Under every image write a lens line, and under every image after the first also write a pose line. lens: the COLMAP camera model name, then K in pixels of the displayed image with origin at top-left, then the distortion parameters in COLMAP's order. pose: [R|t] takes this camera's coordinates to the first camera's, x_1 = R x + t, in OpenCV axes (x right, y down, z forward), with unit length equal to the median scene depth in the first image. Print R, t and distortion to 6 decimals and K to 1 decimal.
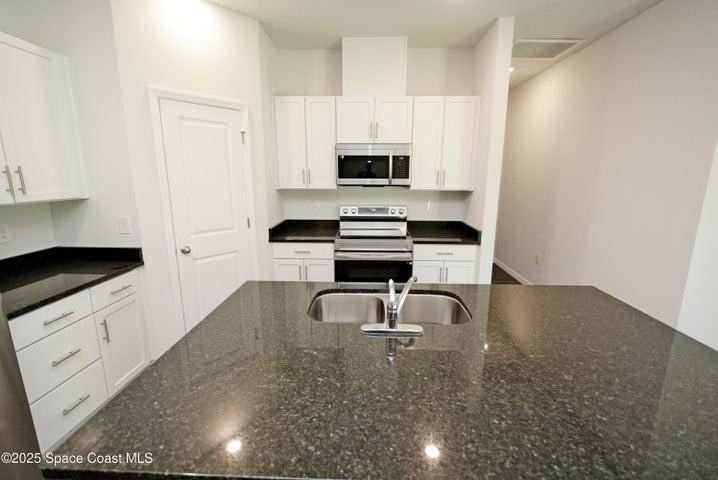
lens RADIAL K [[314.3, 0, 360.6], [0, 314.3, 240.1], [0, 0, 1]] dist [-0.008203, -0.000721]
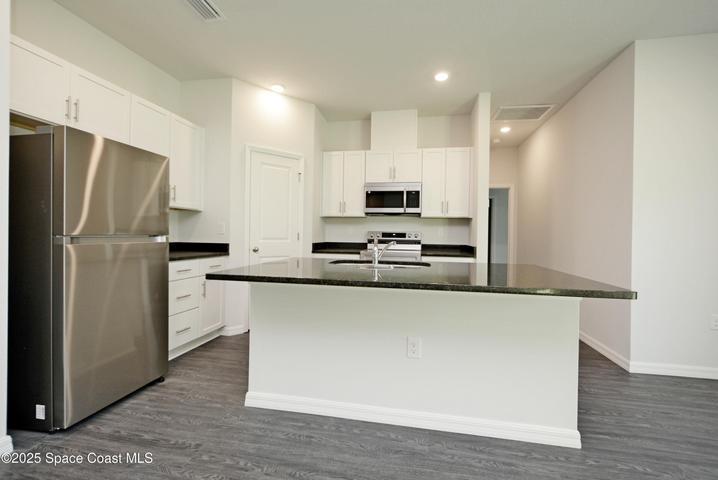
lens RADIAL K [[314.3, 0, 358.9], [0, 314.3, 238.7], [0, 0, 1]] dist [-0.008203, -0.000721]
pose [[0.988055, 0.012785, -0.153570, 0.108769], [-0.043243, 0.979515, -0.196675, 0.198351], [0.147909, 0.200966, 0.968367, -0.273788]]
